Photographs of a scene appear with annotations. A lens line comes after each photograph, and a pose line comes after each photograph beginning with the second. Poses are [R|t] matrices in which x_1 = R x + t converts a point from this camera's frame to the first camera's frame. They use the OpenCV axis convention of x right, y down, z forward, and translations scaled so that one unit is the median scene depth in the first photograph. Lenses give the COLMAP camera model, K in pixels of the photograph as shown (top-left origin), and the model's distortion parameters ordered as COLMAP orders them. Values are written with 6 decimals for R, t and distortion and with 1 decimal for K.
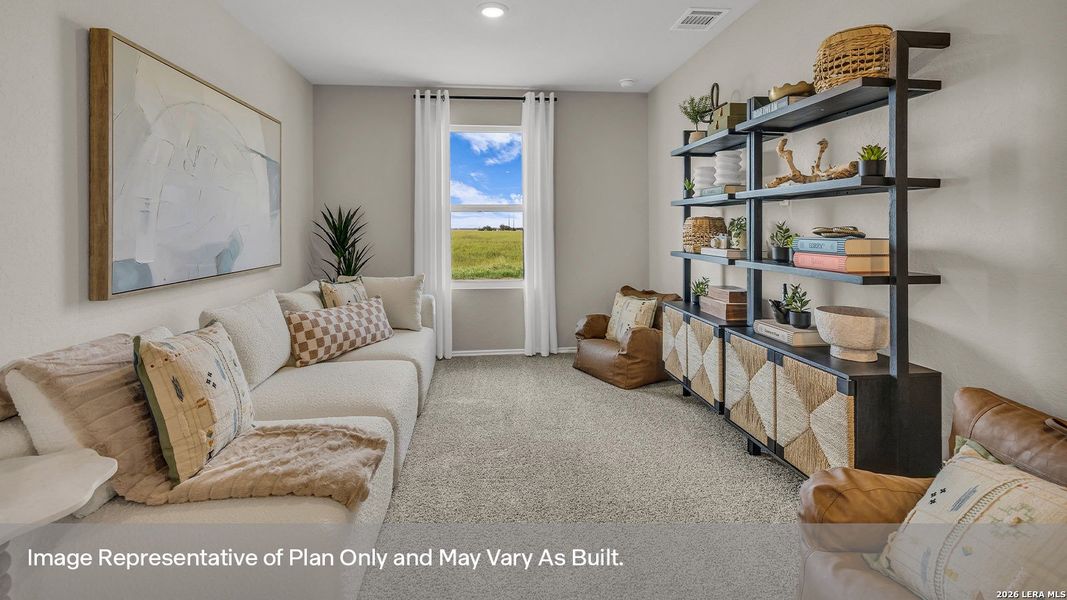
lens RADIAL K [[460.1, 0, 524.2], [0, 460.1, 226.8], [0, 0, 1]] dist [0.000399, -0.000036]
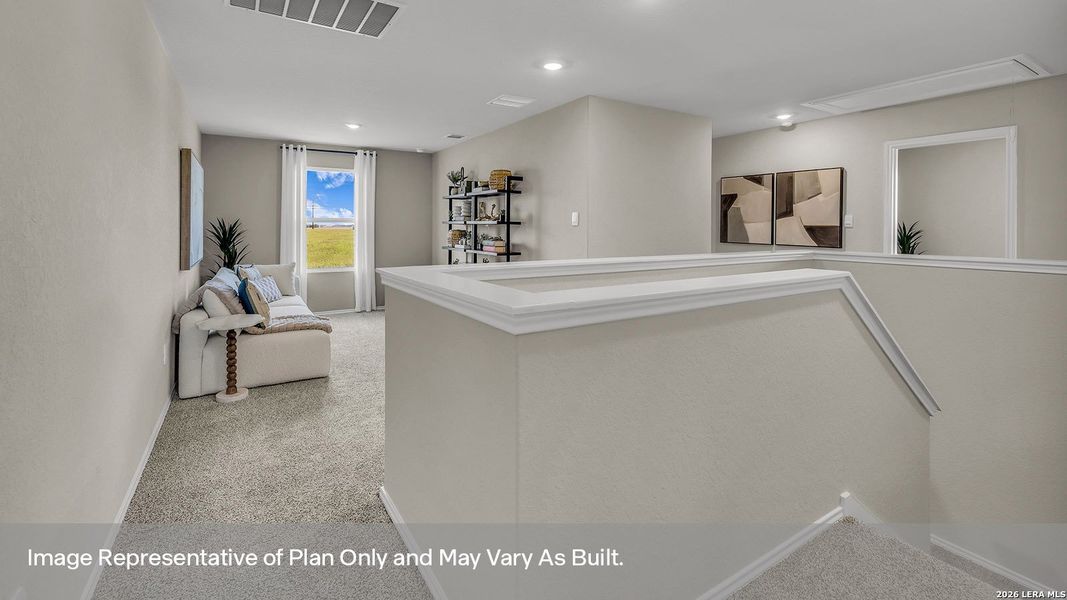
lens RADIAL K [[460.1, 0, 524.2], [0, 460.1, 226.8], [0, 0, 1]] dist [0.000399, -0.000036]
pose [[0.899288, 0.008632, 0.437272, -0.232701], [-0.010094, 0.999949, 0.001021, -0.037779], [-0.437241, -0.005332, 0.899328, -0.945100]]
